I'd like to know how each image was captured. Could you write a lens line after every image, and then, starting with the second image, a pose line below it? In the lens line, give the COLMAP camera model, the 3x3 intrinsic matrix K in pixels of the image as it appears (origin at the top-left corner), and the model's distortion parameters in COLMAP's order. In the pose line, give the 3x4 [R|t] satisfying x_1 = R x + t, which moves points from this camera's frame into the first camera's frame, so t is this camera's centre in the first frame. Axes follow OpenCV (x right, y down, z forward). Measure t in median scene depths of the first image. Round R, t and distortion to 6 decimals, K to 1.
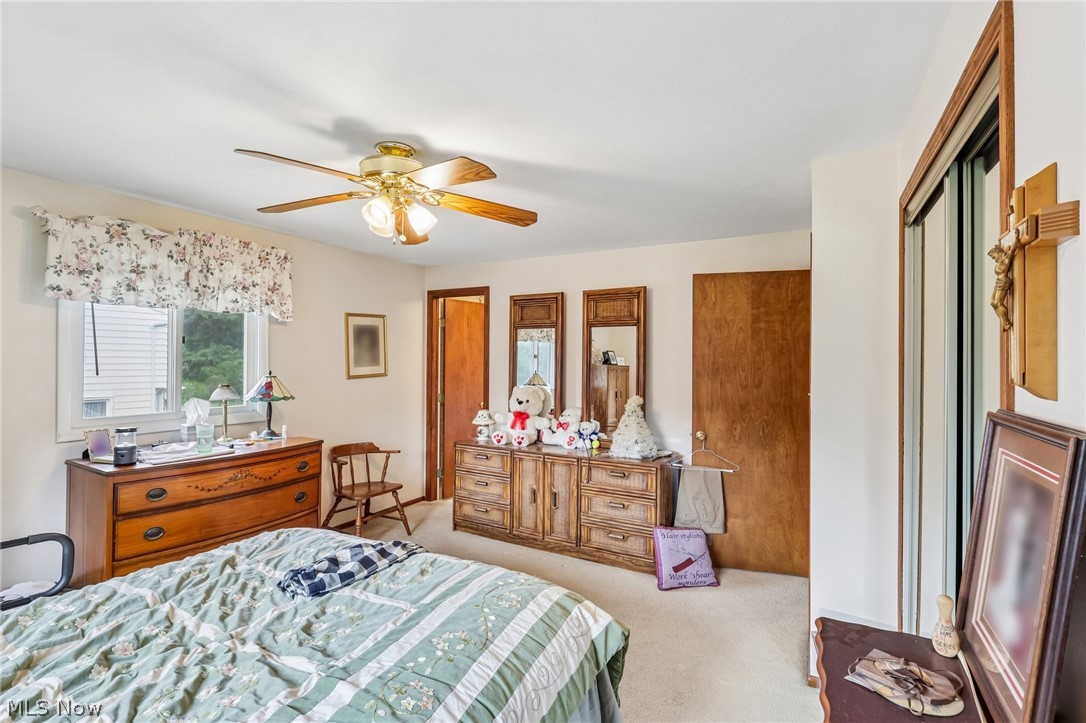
lens RADIAL K [[513.7, 0, 545.2], [0, 513.7, 353.2], [0, 0, 1]] dist [-0.000863, -0.000275]
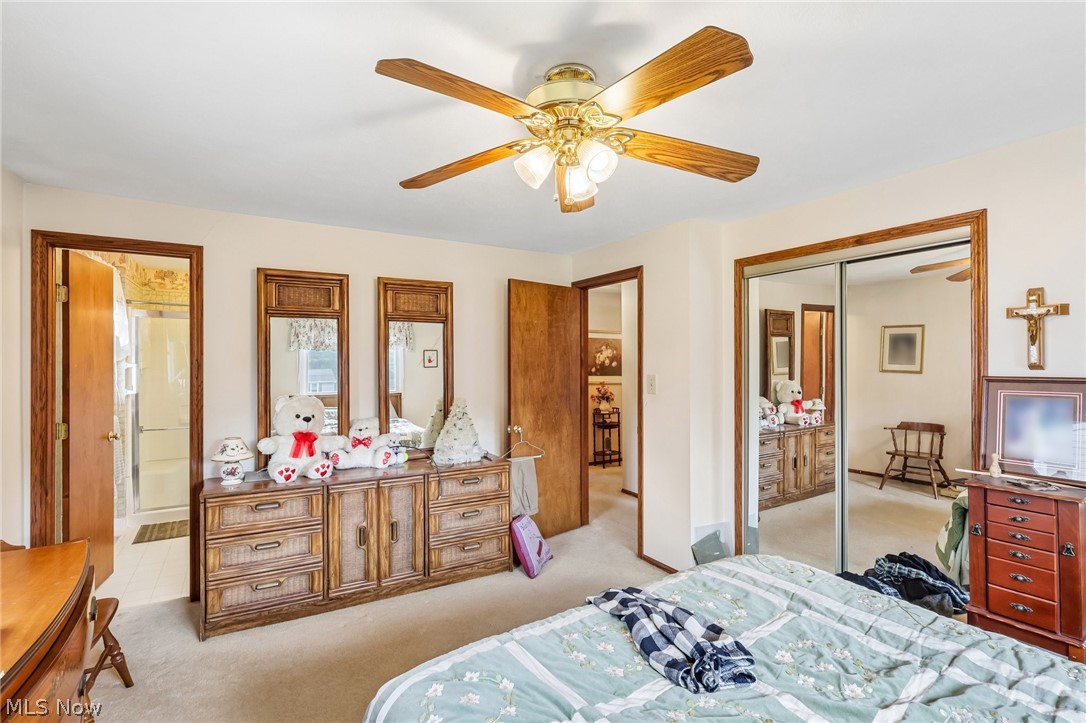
lens RADIAL K [[513.7, 0, 545.2], [0, 513.7, 353.2], [0, 0, 1]] dist [-0.000863, -0.000275]
pose [[0.495157, 0.002662, 0.868799, -0.565548], [-0.008803, 0.999959, 0.001953, -0.001928], [-0.868759, -0.008616, 0.495161, 0.384747]]
